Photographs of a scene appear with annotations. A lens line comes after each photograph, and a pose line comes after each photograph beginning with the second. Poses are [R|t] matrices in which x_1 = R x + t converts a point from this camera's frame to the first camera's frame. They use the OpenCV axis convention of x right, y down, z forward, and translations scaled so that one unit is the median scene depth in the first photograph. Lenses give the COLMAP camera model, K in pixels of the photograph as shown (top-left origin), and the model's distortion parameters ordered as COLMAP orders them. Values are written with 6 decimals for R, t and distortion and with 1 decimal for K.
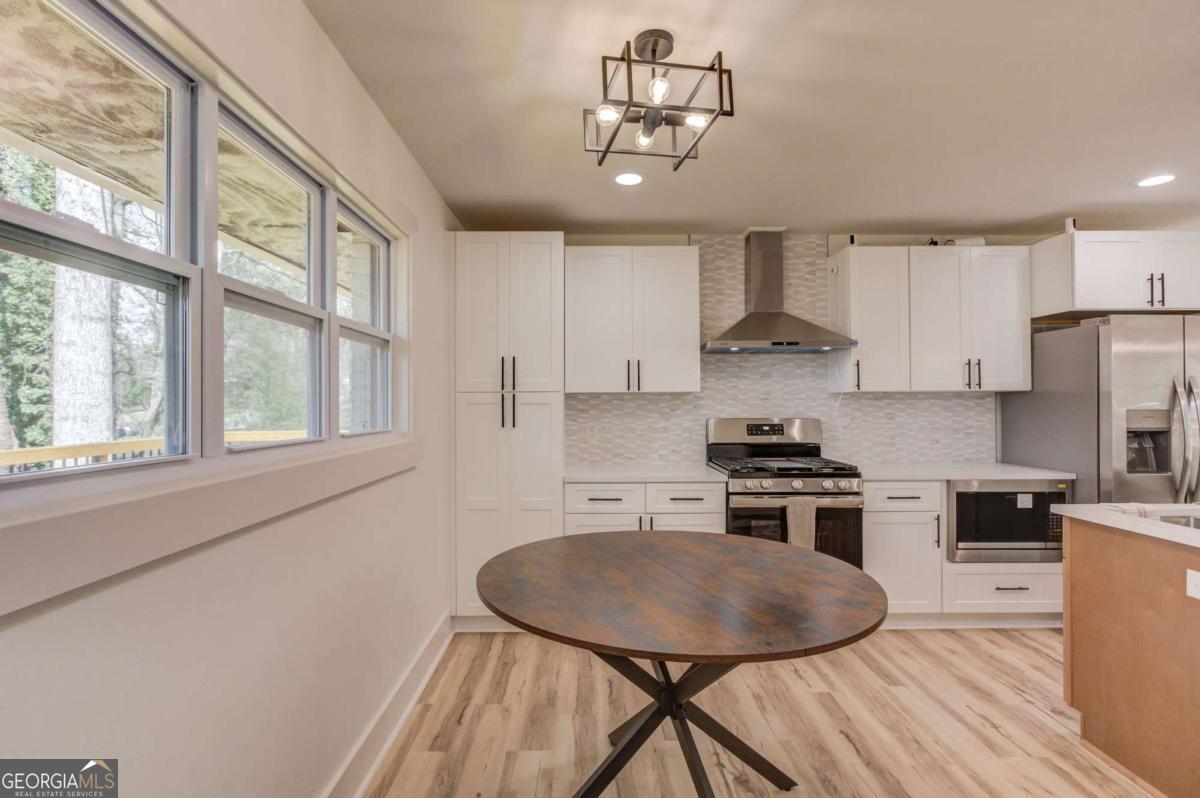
lens RADIAL K [[552.0, 0, 600.0], [0, 552.0, 399.0], [0, 0, 1]] dist [-0.016926, -0.000247]
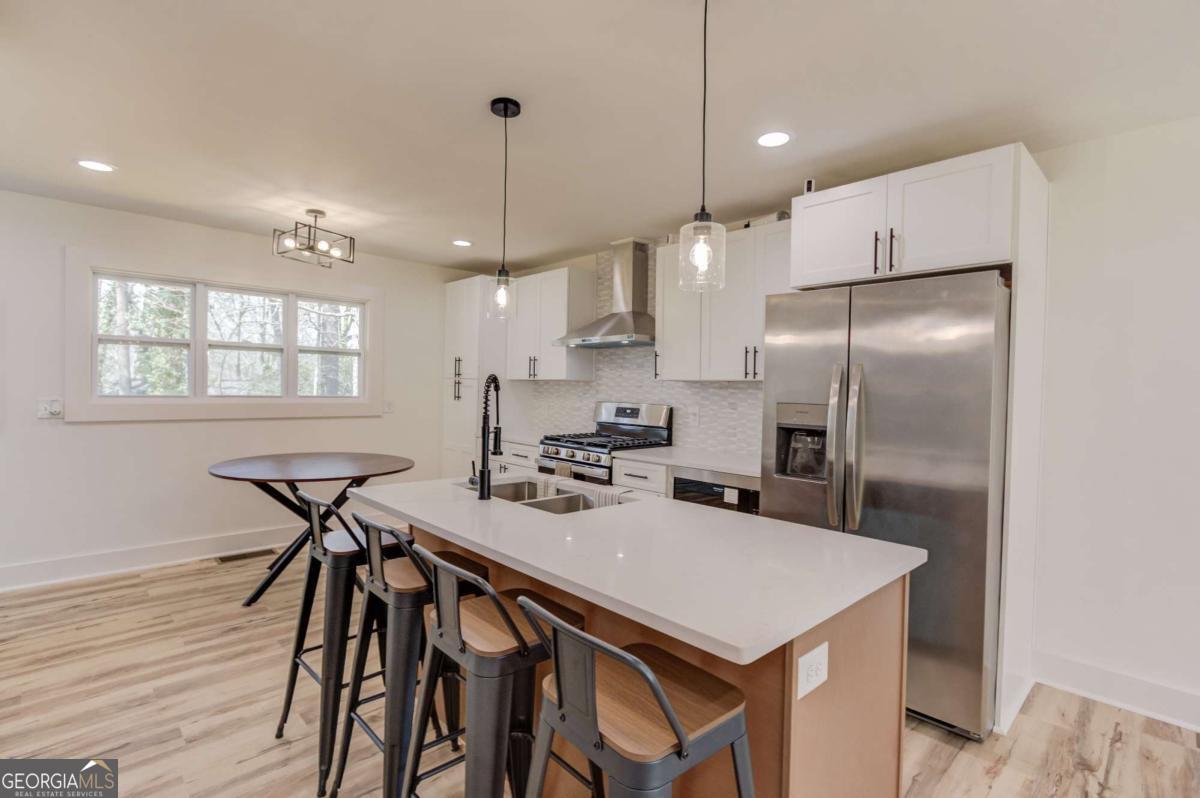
lens RADIAL K [[571.7, 0, 613.2], [0, 571.7, 393.3], [0, 0, 1]] dist [-0.003006, -0.000336]
pose [[0.690253, 0.025789, -0.723109, 1.127176], [-0.017958, 0.999667, 0.018510, -0.006473], [0.723346, 0.000209, 0.690486, 0.135802]]
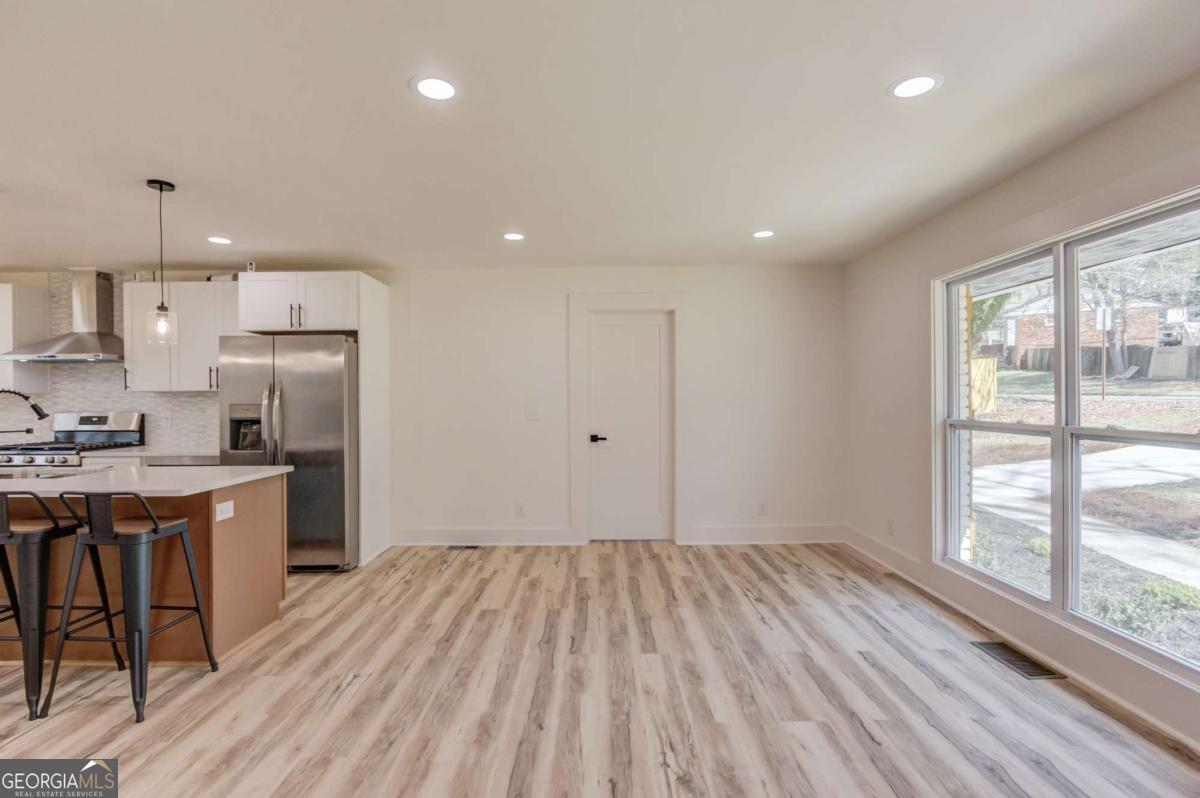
lens RADIAL K [[569.2, 0, 600.0], [0, 569.2, 399.0], [0, 0, 1]] dist [-0.001101, -0.000457]
pose [[0.999664, -0.002915, -0.025772, 1.513208], [0.003081, 0.999975, 0.006410, -0.000705], [0.025753, -0.006487, 0.999647, -0.326506]]
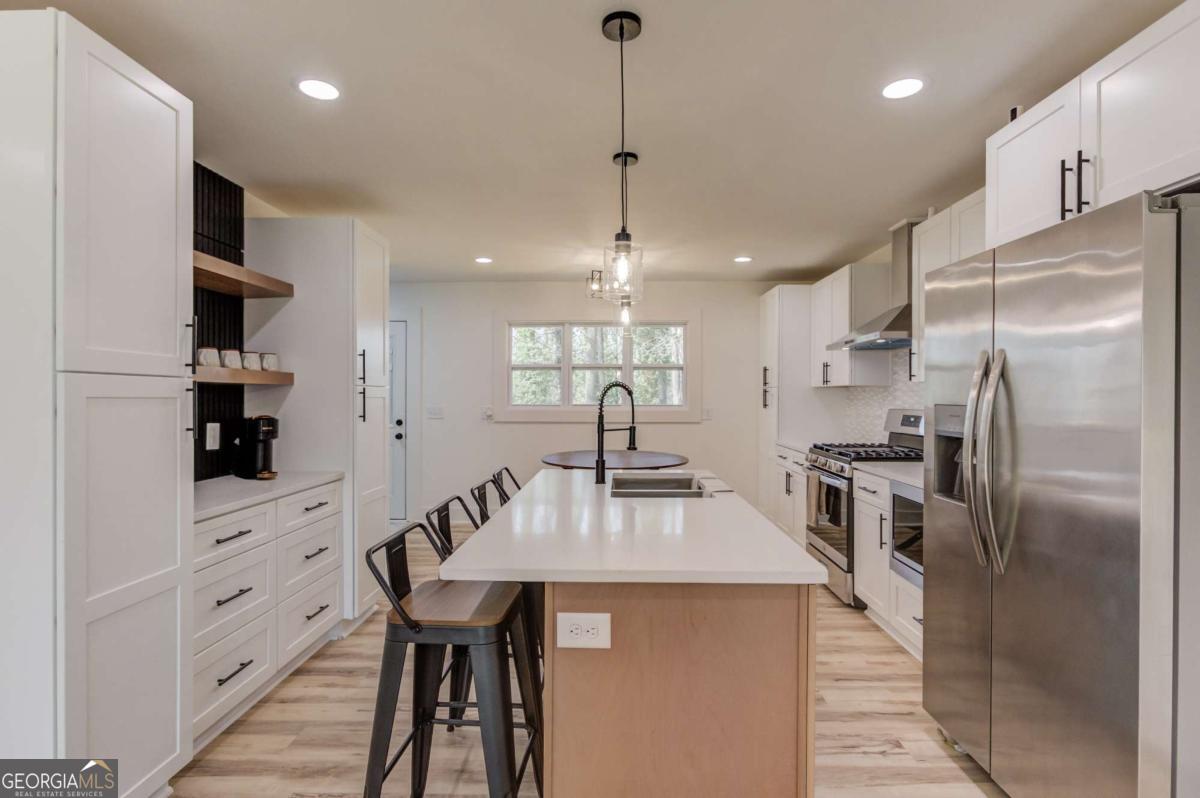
lens RADIAL K [[592.3, 0, 628.3], [0, 592.3, 397.4], [0, 0, 1]] dist [0.023669, 0.000234]
pose [[0.006534, 0.009198, -0.999936, 1.351779], [0.005842, 0.999940, 0.009237, -0.000150], [0.999962, -0.005902, 0.006480, 0.462788]]
